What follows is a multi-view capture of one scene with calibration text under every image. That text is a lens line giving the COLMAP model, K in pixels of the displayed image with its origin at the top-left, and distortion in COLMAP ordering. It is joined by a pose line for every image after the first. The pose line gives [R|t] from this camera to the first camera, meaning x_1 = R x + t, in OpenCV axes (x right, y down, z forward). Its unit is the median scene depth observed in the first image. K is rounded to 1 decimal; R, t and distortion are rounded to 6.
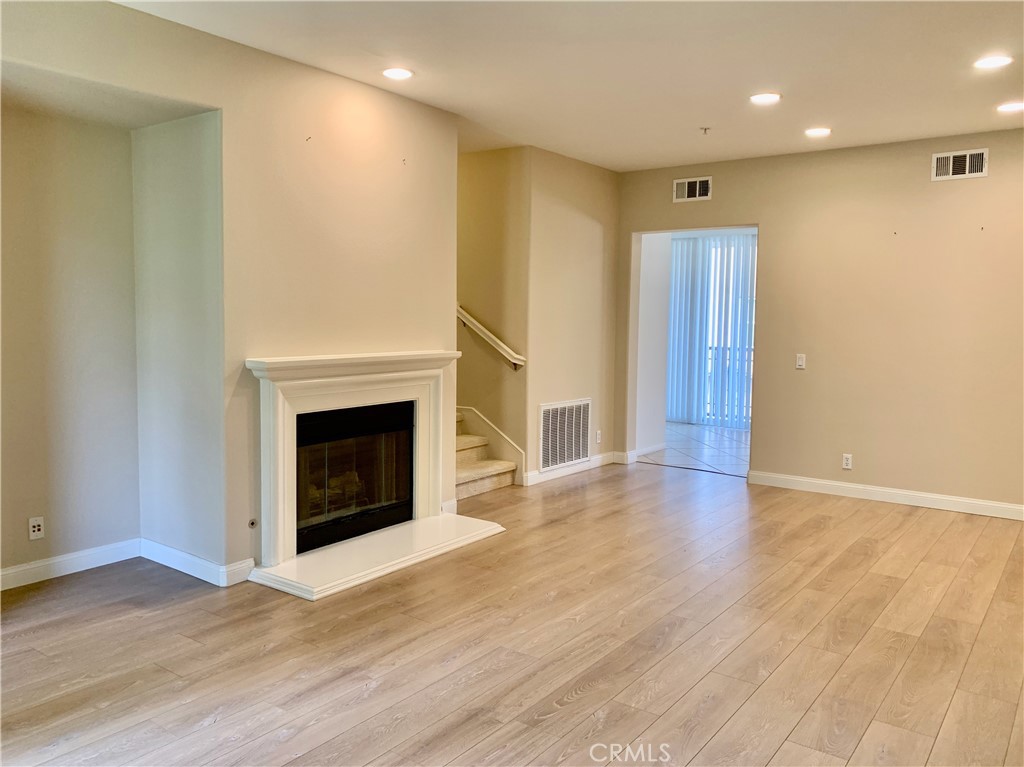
lens RADIAL K [[805.2, 0, 513.4], [0, 805.2, 371.8], [0, 0, 1]] dist [0.121133, -0.113300]
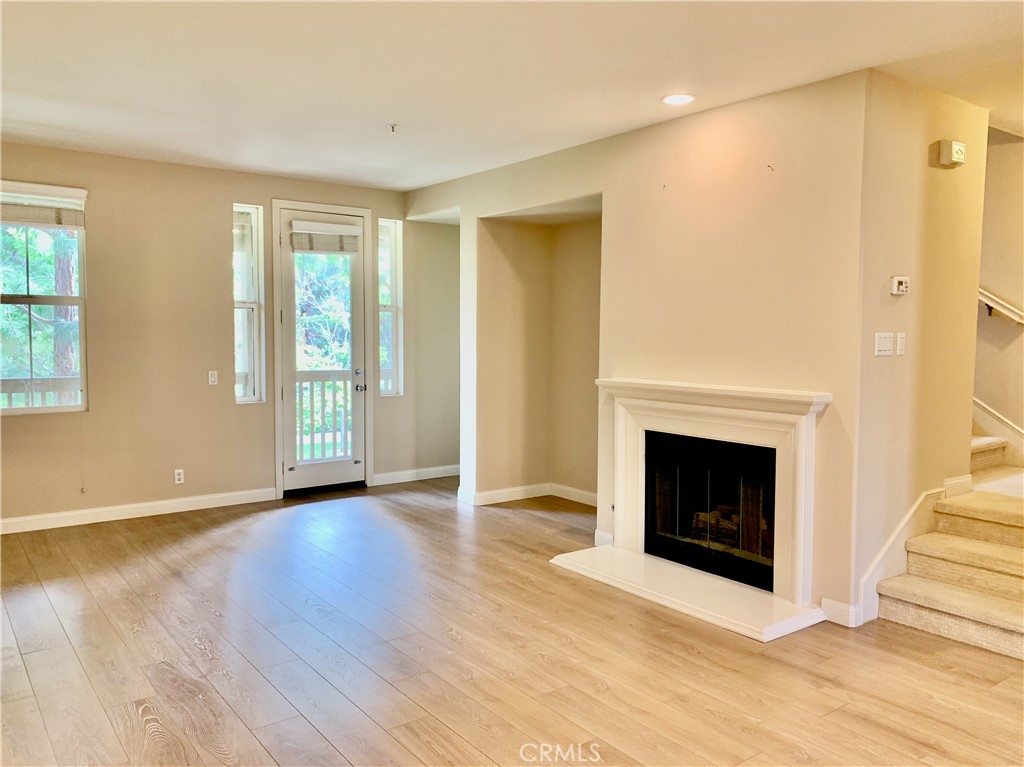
lens RADIAL K [[799.4, 0, 508.7], [0, 799.4, 376.9], [0, 0, 1]] dist [-0.005135, -0.000175]
pose [[-0.312990, 0.033789, -0.949155, 0.840259], [-0.082696, 0.994602, 0.062677, -0.075197], [0.946149, 0.098109, -0.308506, 1.126841]]
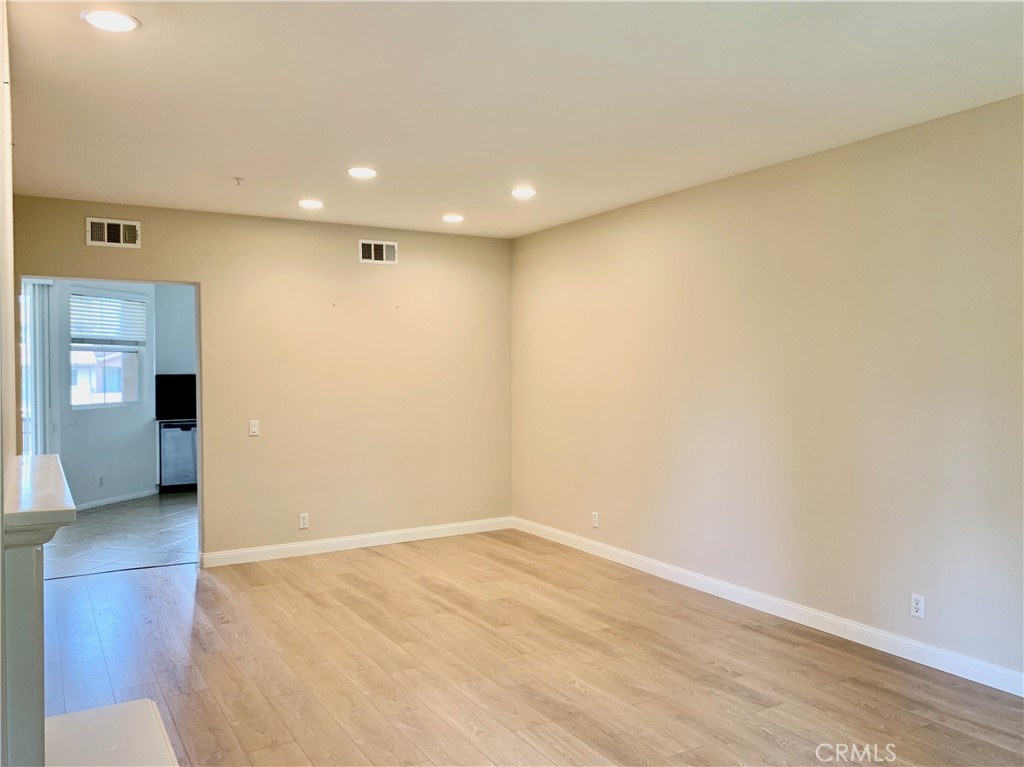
lens RADIAL K [[799.4, 0, 508.7], [0, 799.4, 376.9], [0, 0, 1]] dist [-0.005135, -0.000175]
pose [[0.408981, -0.021066, 0.912300, -0.576199], [0.080287, 0.996687, -0.012977, -0.054221], [-0.909004, 0.078553, 0.409318, 0.490059]]
